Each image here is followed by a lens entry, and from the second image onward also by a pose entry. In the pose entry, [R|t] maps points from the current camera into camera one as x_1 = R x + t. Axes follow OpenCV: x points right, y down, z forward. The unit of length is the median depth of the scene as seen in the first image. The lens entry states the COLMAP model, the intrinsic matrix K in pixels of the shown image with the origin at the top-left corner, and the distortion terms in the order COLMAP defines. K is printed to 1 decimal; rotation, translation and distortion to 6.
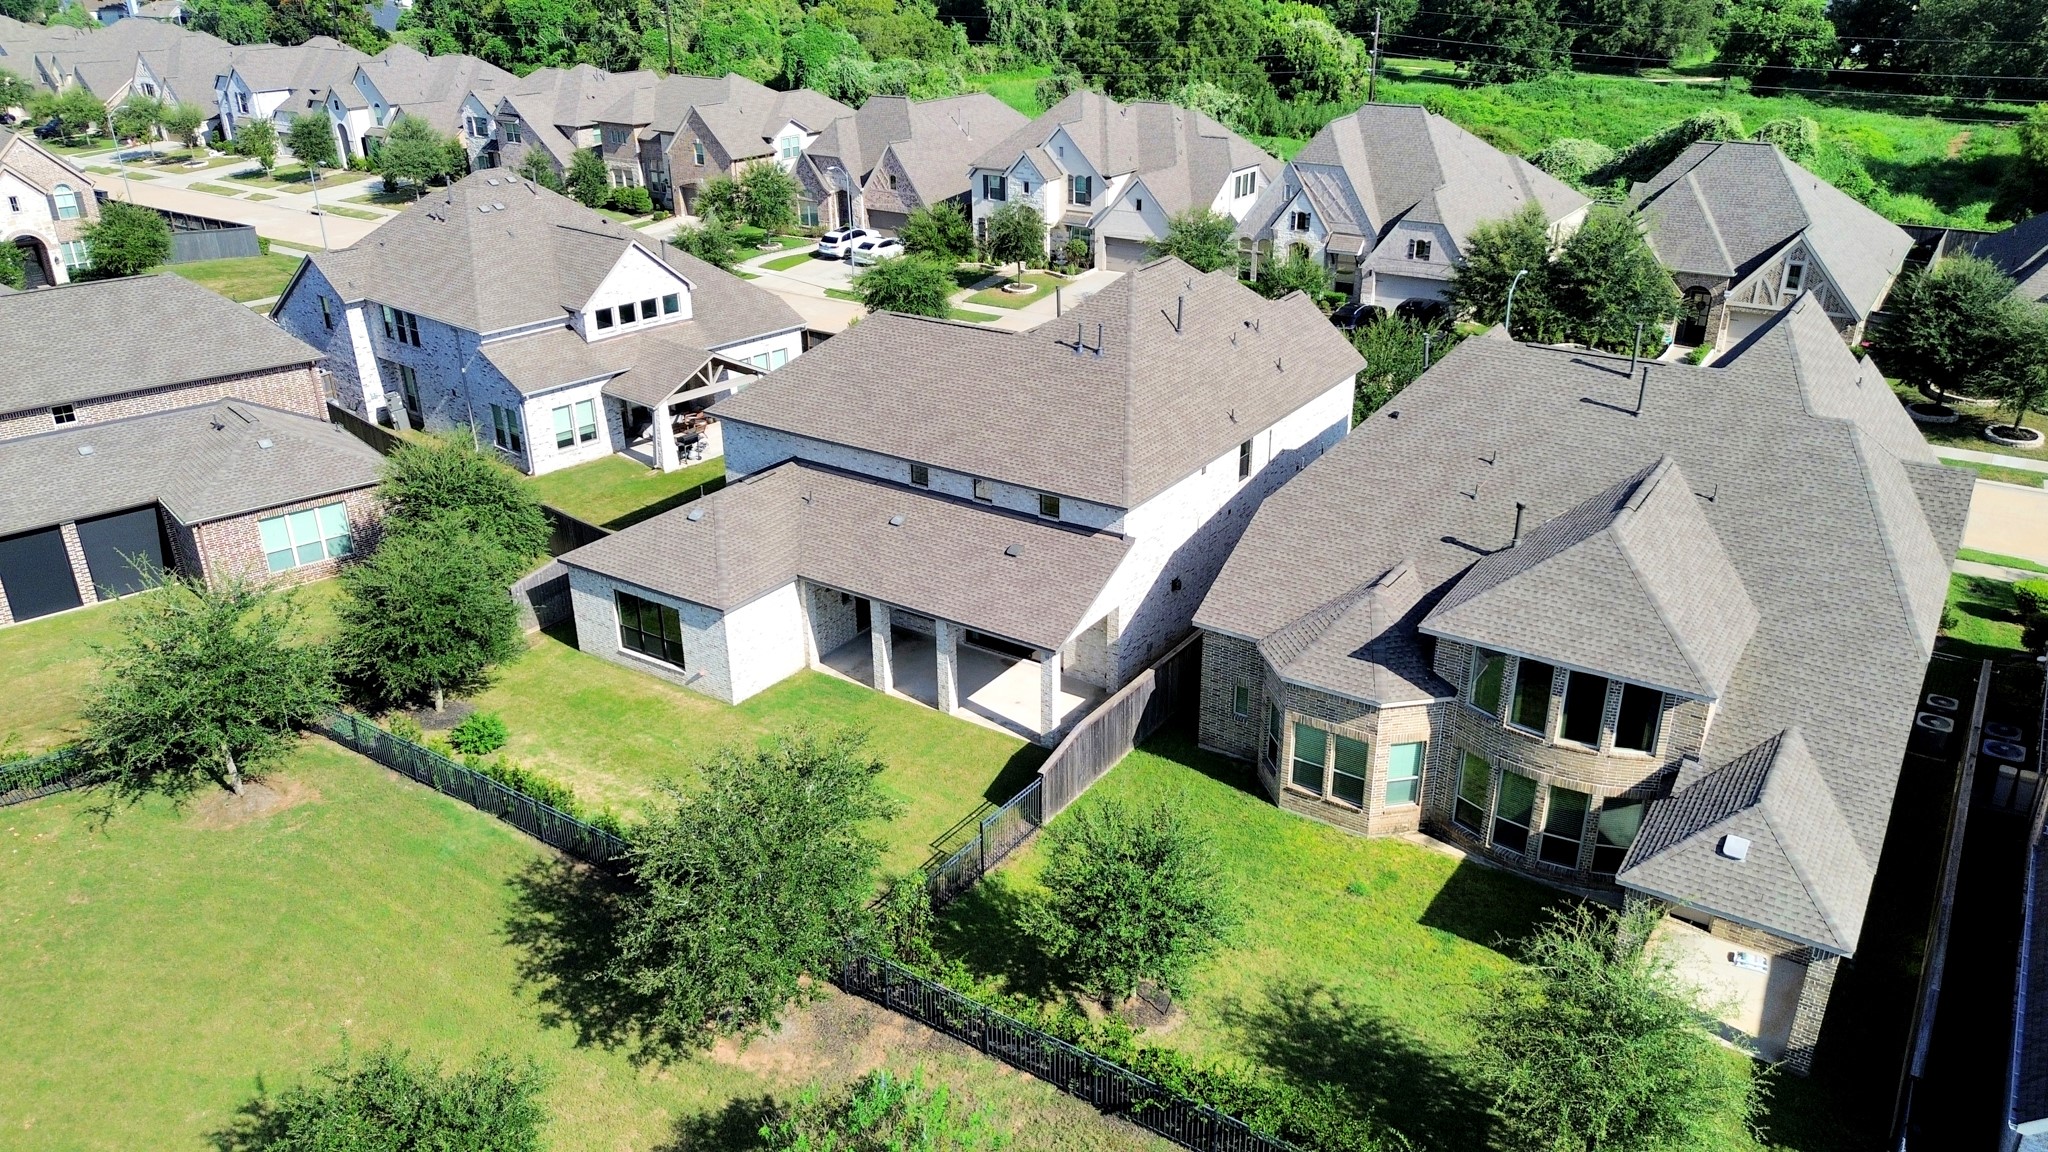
lens RADIAL K [[1492.7, 0, 1022.3], [0, 1492.7, 579.4], [0, 0, 1]] dist [0.040638, -0.024126]
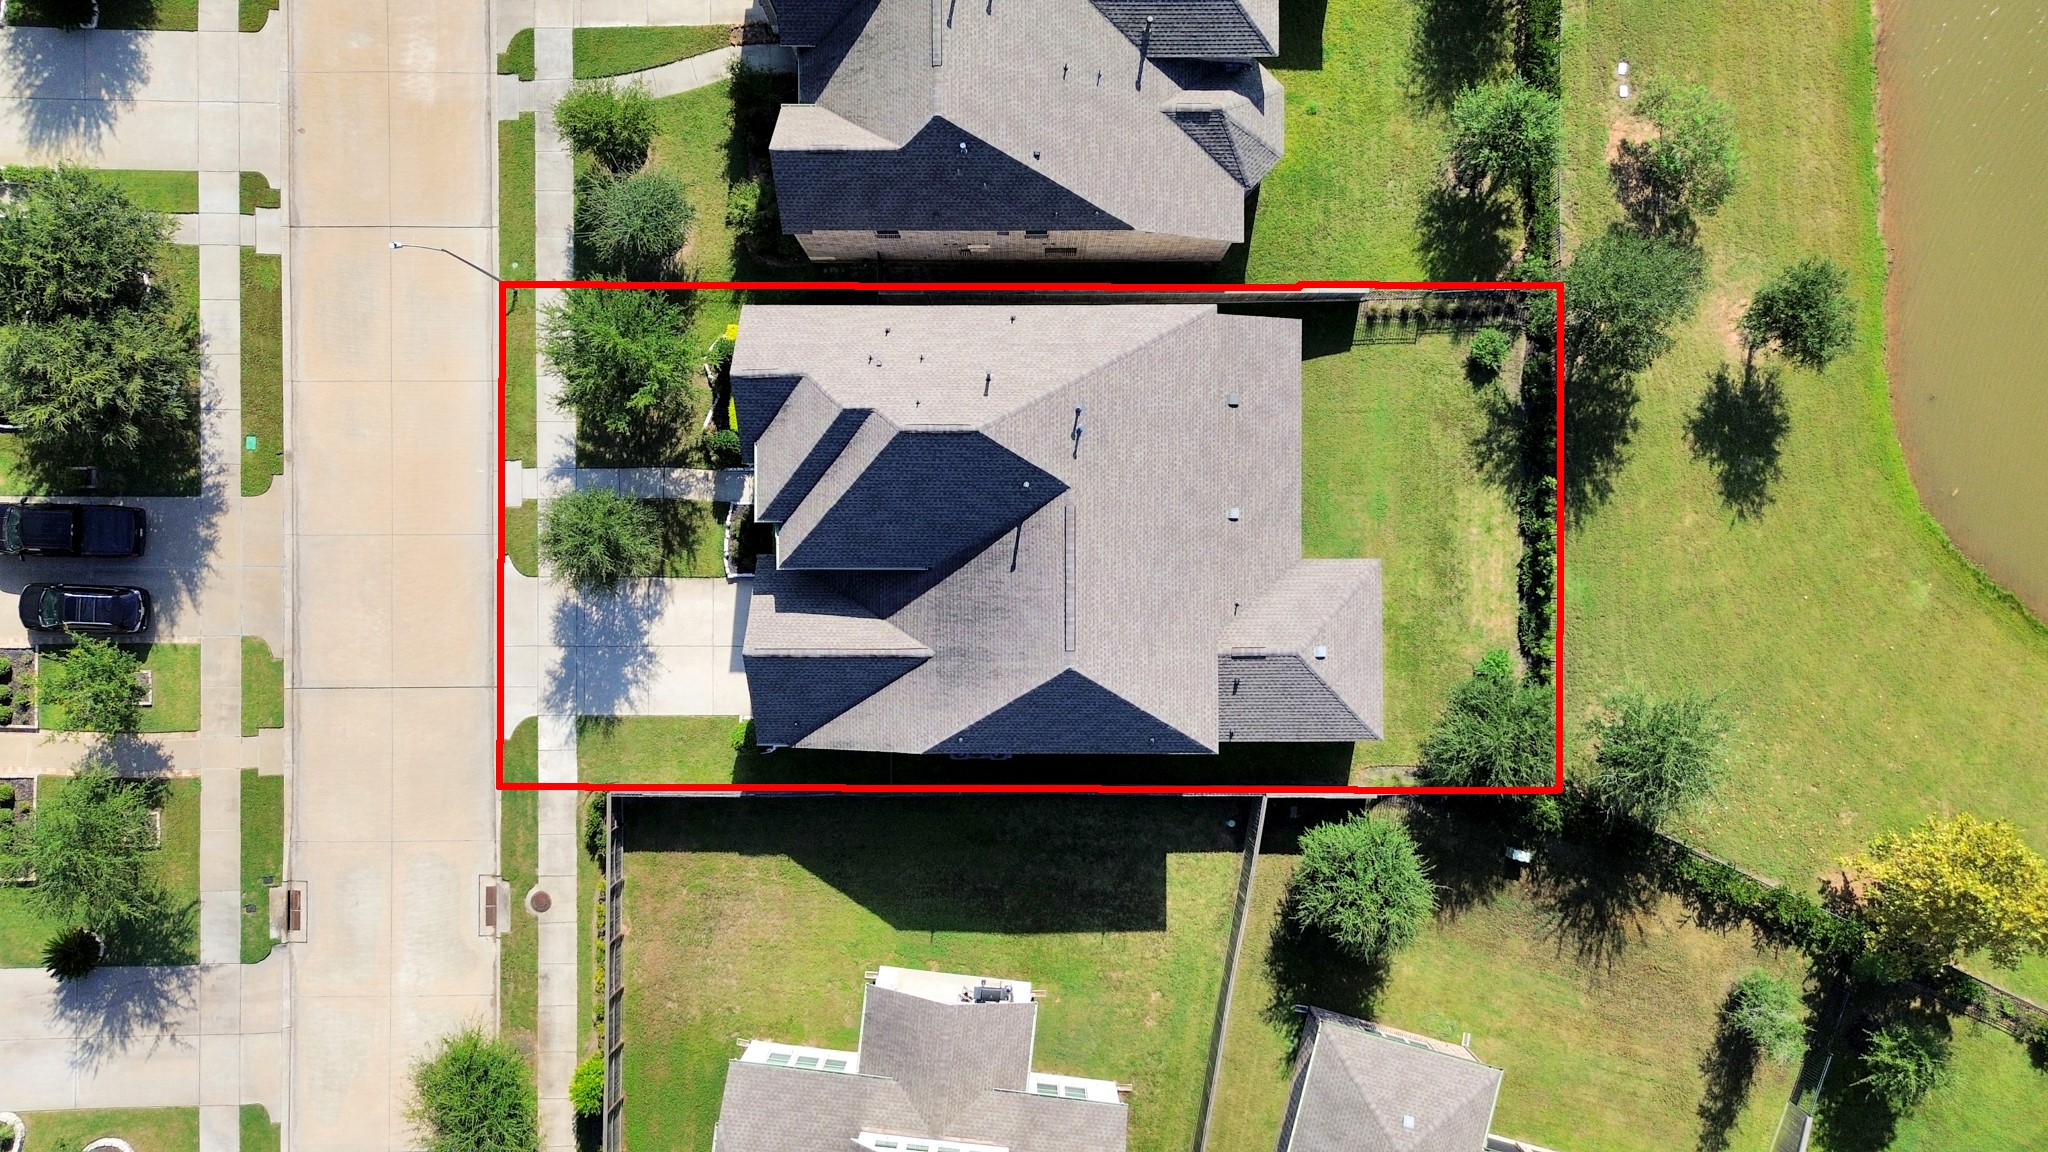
lens RADIAL K [[1492.7, 0, 1014.1], [0, 1492.7, 561.6], [0, 0, 1]] dist [0.040638, -0.024126]
pose [[-0.559419, -0.828711, 0.016972, -0.043960], [0.309772, -0.190031, 0.931627, -1.644852], [-0.768825, 0.526428, 0.363018, 0.935645]]
